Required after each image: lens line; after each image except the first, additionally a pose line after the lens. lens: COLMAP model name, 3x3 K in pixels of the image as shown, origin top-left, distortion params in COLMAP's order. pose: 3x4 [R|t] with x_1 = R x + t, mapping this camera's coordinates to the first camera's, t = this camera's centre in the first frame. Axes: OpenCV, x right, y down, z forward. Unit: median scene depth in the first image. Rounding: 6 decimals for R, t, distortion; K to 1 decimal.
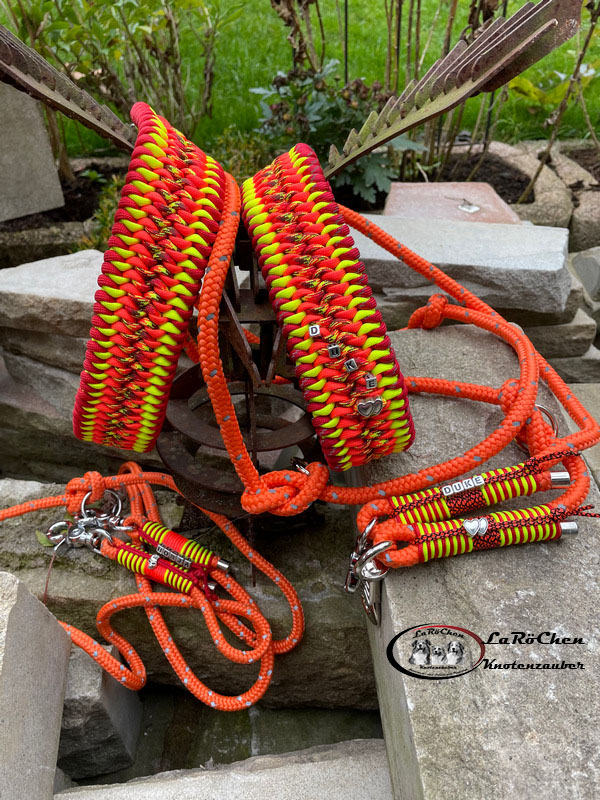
lens RADIAL K [[592.0, 0, 289.0], [0, 592.0, 402.5], [0, 0, 1]] dist [0.086235, -0.152729]
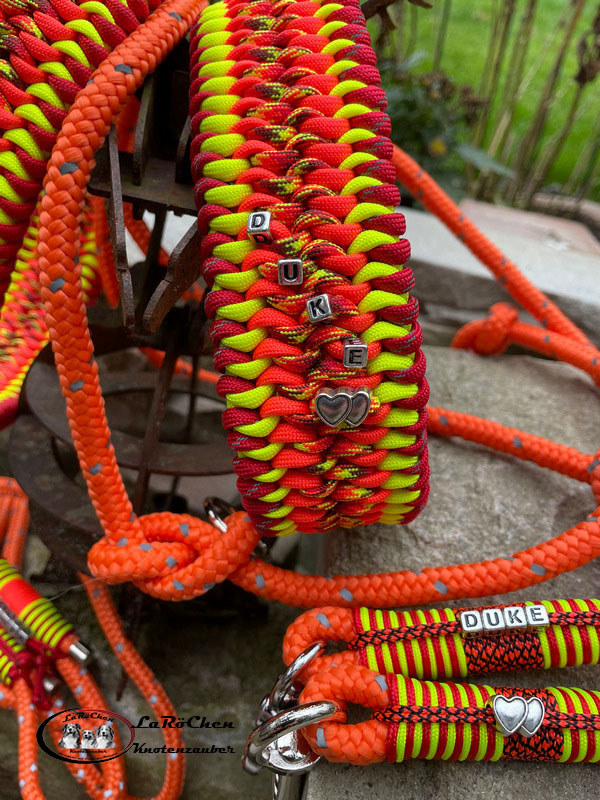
lens RADIAL K [[609.6, 0, 300.0], [0, 609.6, 400.0], [0, 0, 1]] dist [0.056216, -0.106792]
pose [[0.976901, 0.209542, -0.041903, 0.115432], [-0.212896, 0.971267, -0.106374, 0.056646], [0.018410, 0.112838, 0.993443, 0.493334]]
